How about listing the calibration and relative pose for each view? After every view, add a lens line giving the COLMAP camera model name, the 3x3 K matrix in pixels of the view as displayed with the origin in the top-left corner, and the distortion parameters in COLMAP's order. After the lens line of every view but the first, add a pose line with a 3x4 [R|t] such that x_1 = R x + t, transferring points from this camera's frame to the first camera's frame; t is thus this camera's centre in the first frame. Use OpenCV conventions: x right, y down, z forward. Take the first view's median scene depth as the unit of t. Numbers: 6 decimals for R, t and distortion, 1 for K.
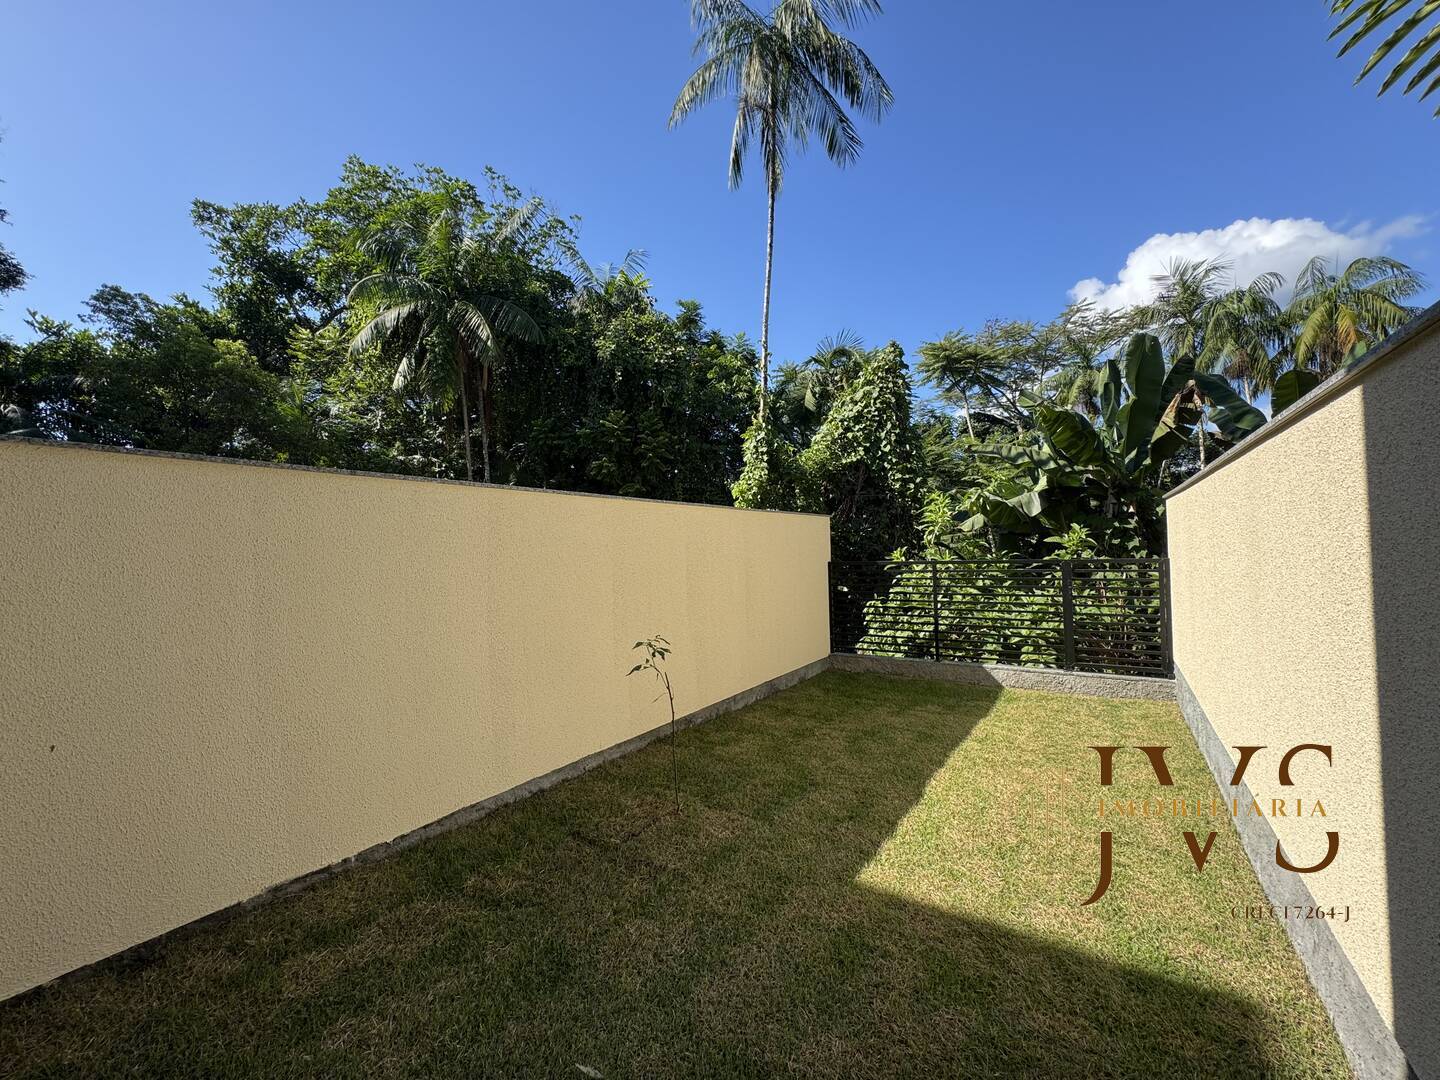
lens RADIAL K [[575.2, 0, 715.7], [0, 575.2, 539.8], [0, 0, 1]] dist [-0.003883, 0.001025]
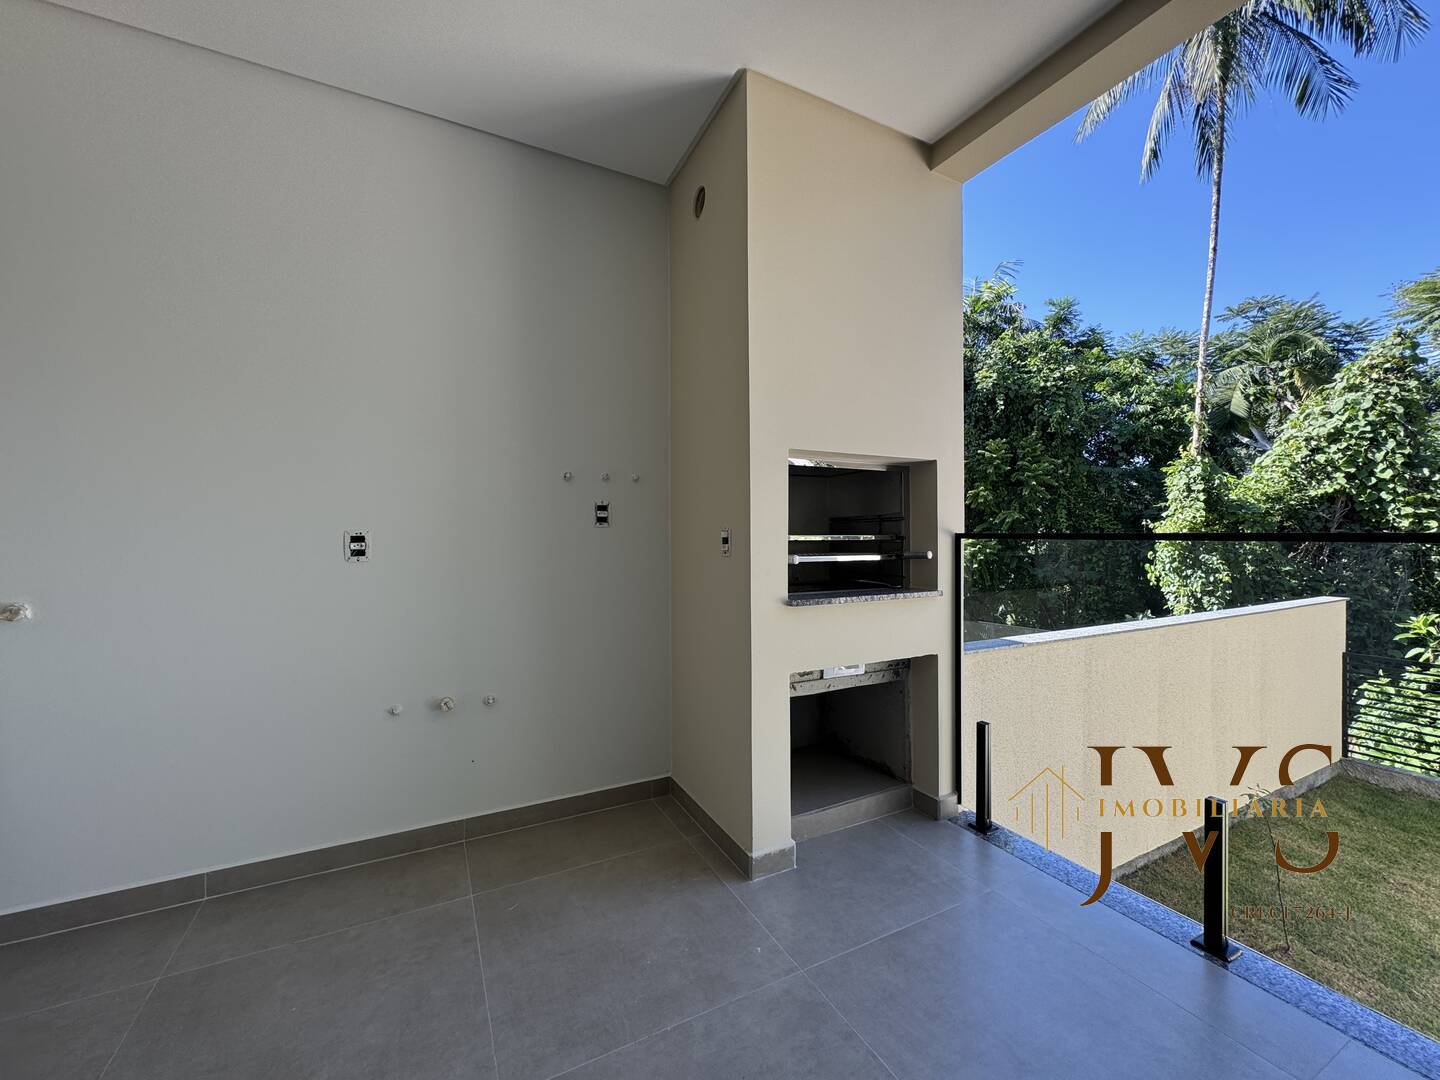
lens RADIAL K [[575.2, 0, 719.1], [0, 575.2, 538.4], [0, 0, 1]] dist [-0.003883, 0.001025]
pose [[0.879859, 0.025298, -0.474560, -0.120811], [-0.012459, 0.999467, 0.030180, -0.079406], [0.475071, -0.020641, 0.879706, -0.109642]]
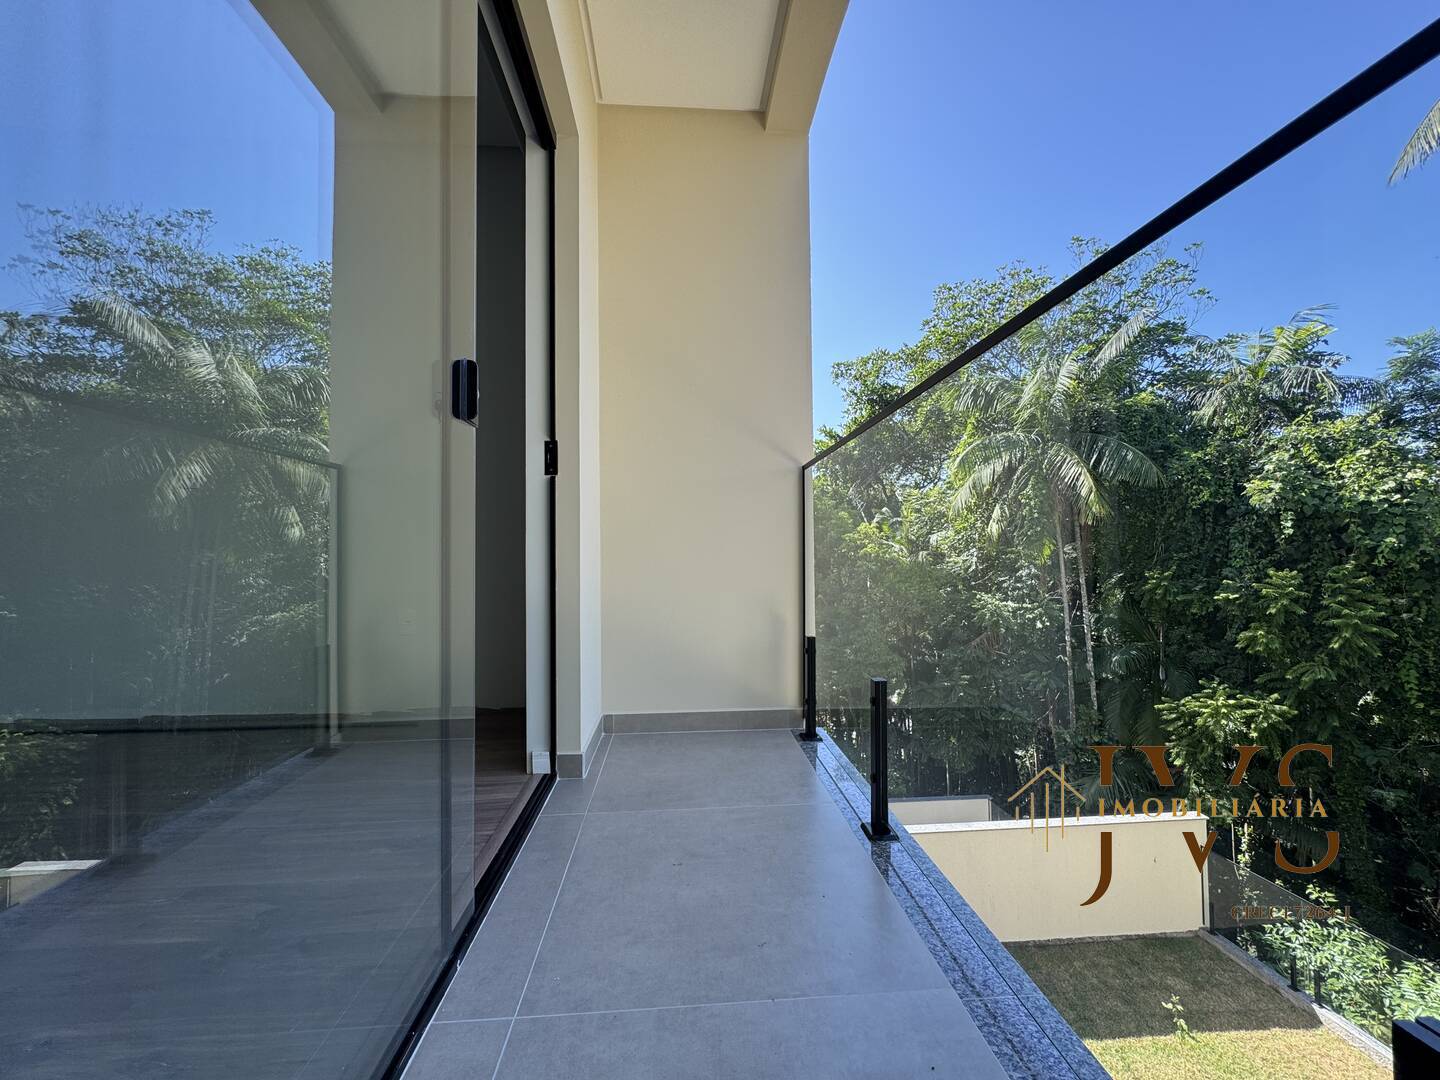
lens RADIAL K [[575.2, 0, 722.9], [0, 575.2, 536.6], [0, 0, 1]] dist [-0.003883, 0.001025]
pose [[0.623628, 0.002113, -0.781718, -0.044956], [0.002370, 0.999987, 0.004593, -0.281275], [0.781718, -0.004717, 0.623615, -0.033829]]
